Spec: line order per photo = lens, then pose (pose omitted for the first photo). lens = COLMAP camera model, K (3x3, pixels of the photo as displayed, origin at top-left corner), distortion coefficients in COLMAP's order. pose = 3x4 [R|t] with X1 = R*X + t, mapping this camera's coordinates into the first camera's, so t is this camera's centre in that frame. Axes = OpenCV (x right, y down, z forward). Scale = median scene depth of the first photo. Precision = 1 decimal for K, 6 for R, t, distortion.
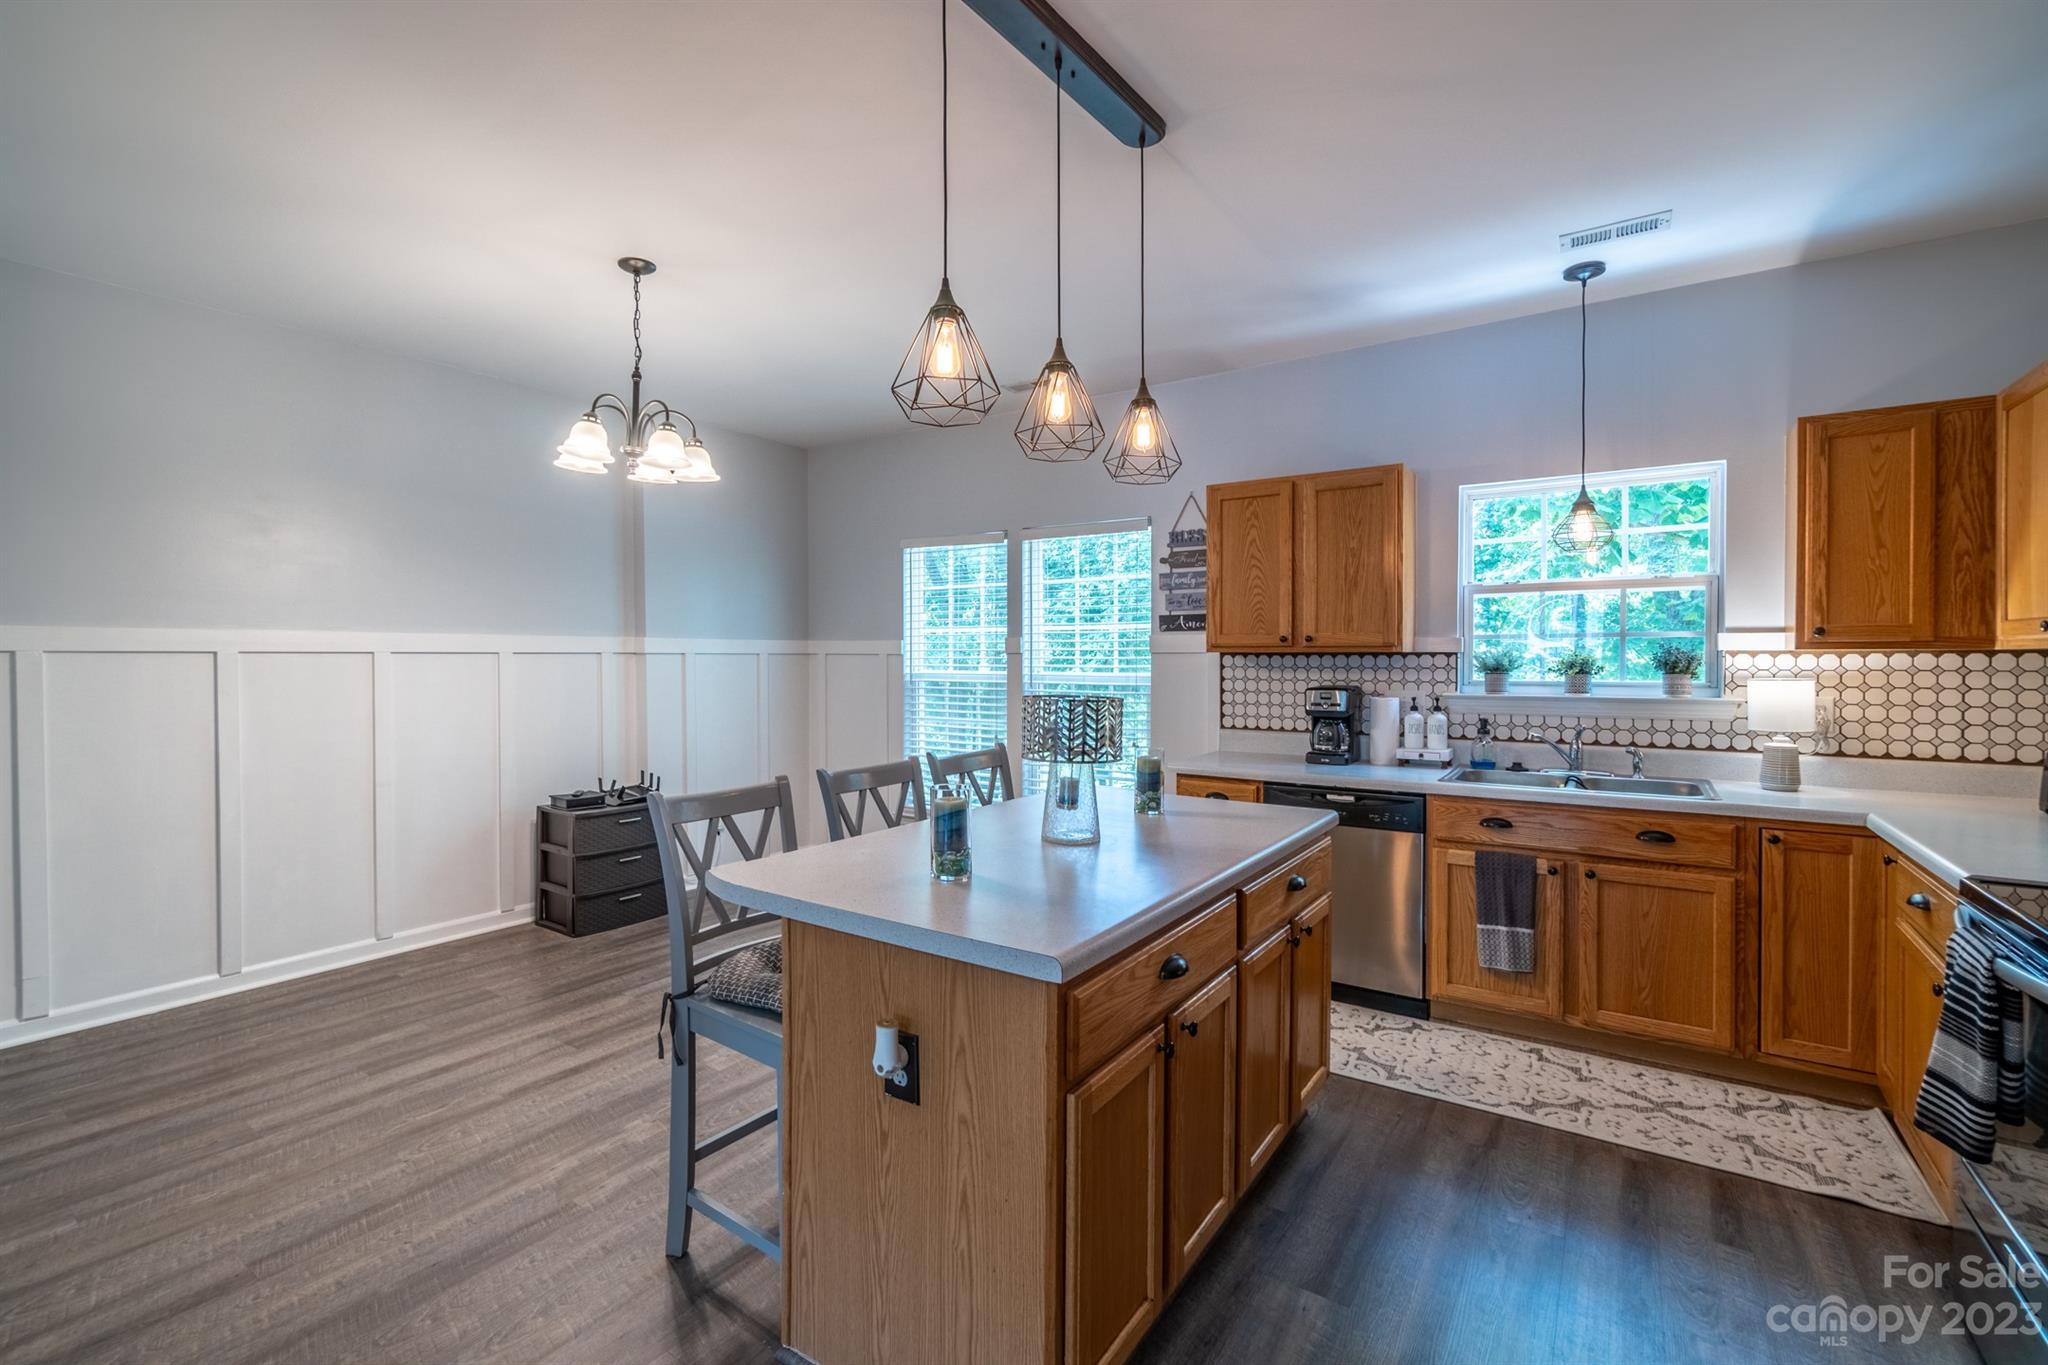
lens RADIAL K [[890.6, 0, 1032.4], [0, 890.6, 676.6], [0, 0, 1]] dist [0.000000, 0.000020]
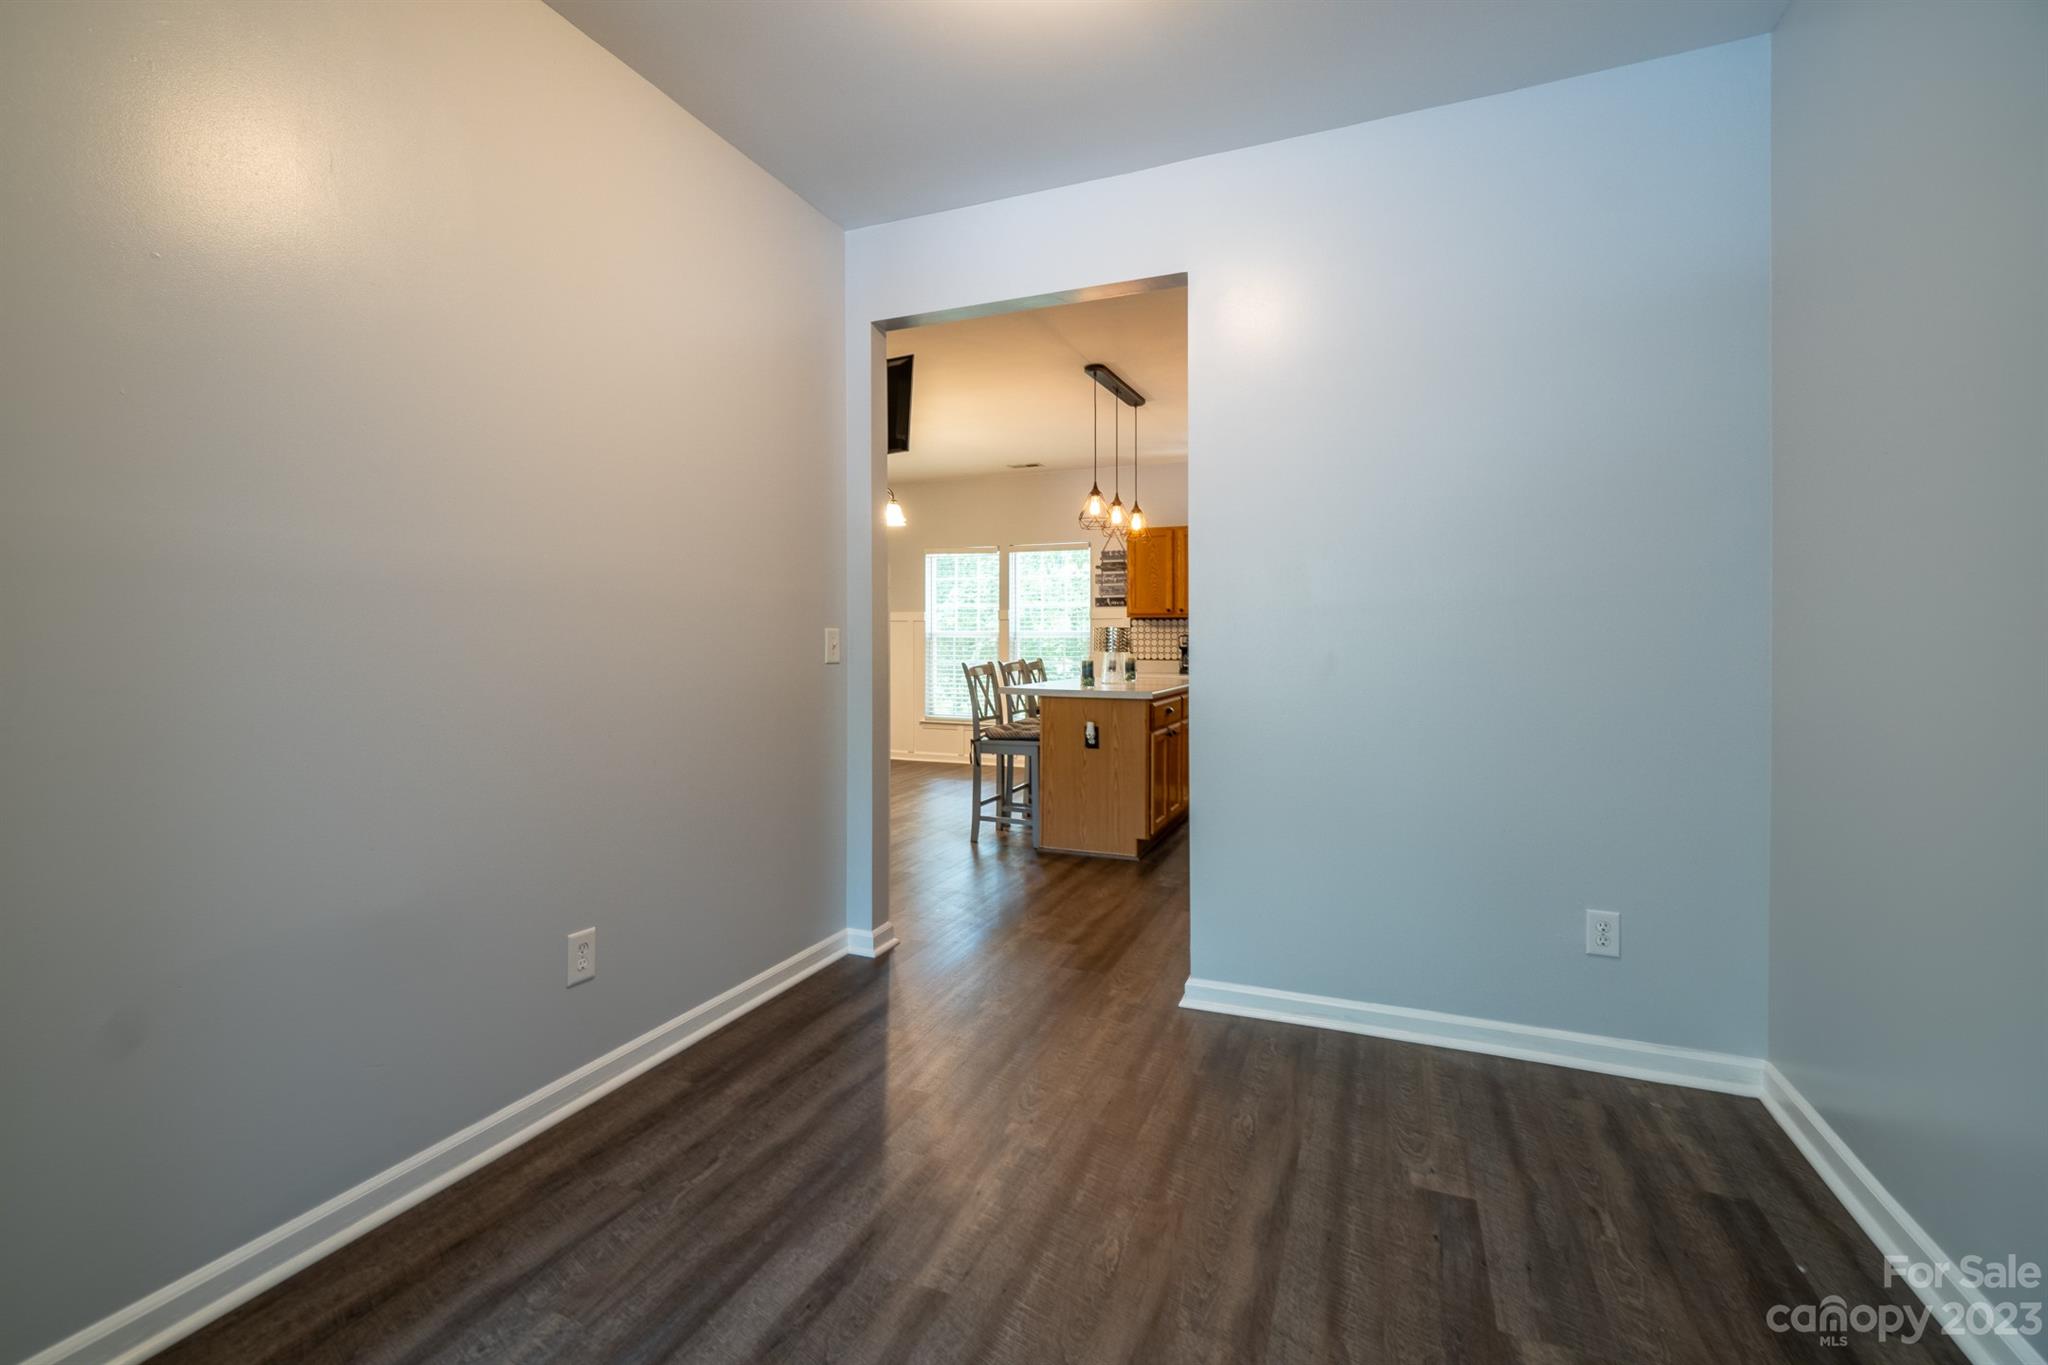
lens RADIAL K [[890.6, 0, 1032.4], [0, 890.6, 676.6], [0, 0, 1]] dist [0.000000, 0.000020]
pose [[0.977107, -0.007974, 0.212600, -0.399178], [0.004843, 0.999872, 0.015246, 0.067561], [-0.212695, -0.013867, 0.977020, -0.792727]]
